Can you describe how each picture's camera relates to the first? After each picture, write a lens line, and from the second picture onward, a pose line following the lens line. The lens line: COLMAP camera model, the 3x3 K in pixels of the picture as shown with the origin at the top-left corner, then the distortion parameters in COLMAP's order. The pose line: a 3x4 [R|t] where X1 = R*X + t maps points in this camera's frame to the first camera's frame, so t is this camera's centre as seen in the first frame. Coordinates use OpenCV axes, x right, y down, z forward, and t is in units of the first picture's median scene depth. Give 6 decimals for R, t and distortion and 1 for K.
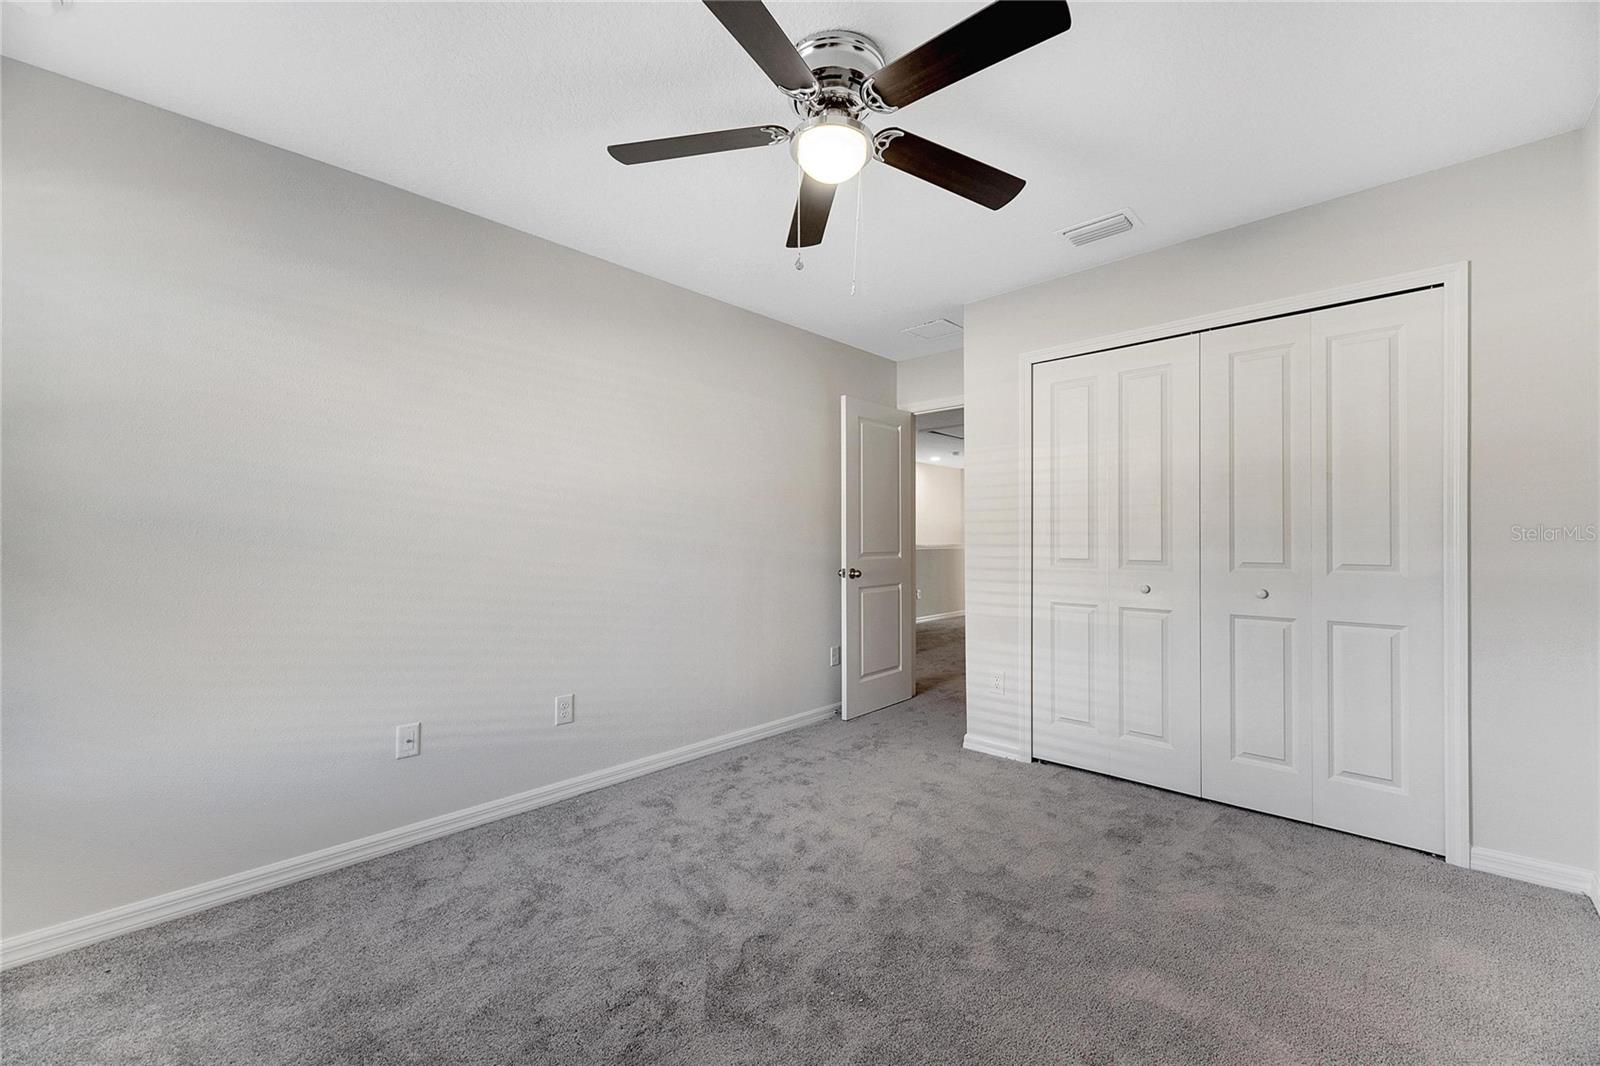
lens RADIAL K [[650.3, 0, 793.7], [0, 650.3, 537.9], [0, 0, 1]] dist [0.005211, -0.003459]
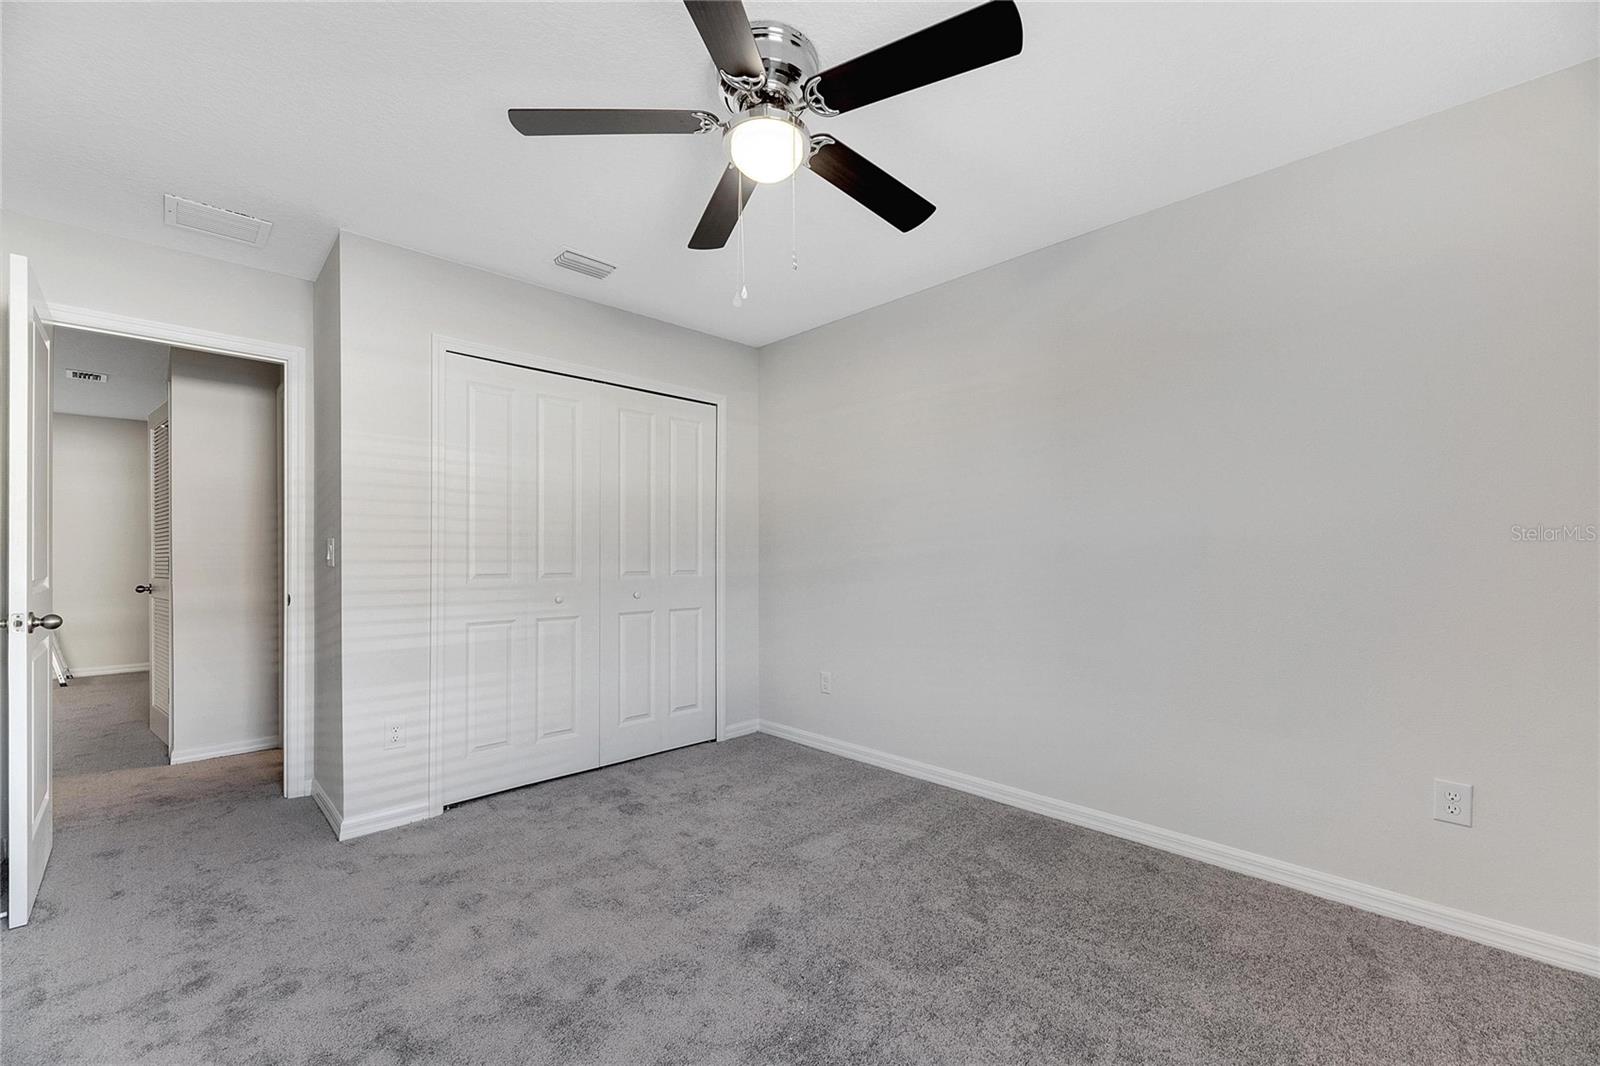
lens RADIAL K [[650.3, 0, 793.0], [0, 650.3, 545.8], [0, 0, 1]] dist [0.005211, -0.003459]
pose [[0.039484, 0.016423, 0.999085, -0.536293], [0.005122, 0.999848, -0.016638, 0.008763], [-0.999207, 0.005775, 0.039394, 0.552137]]
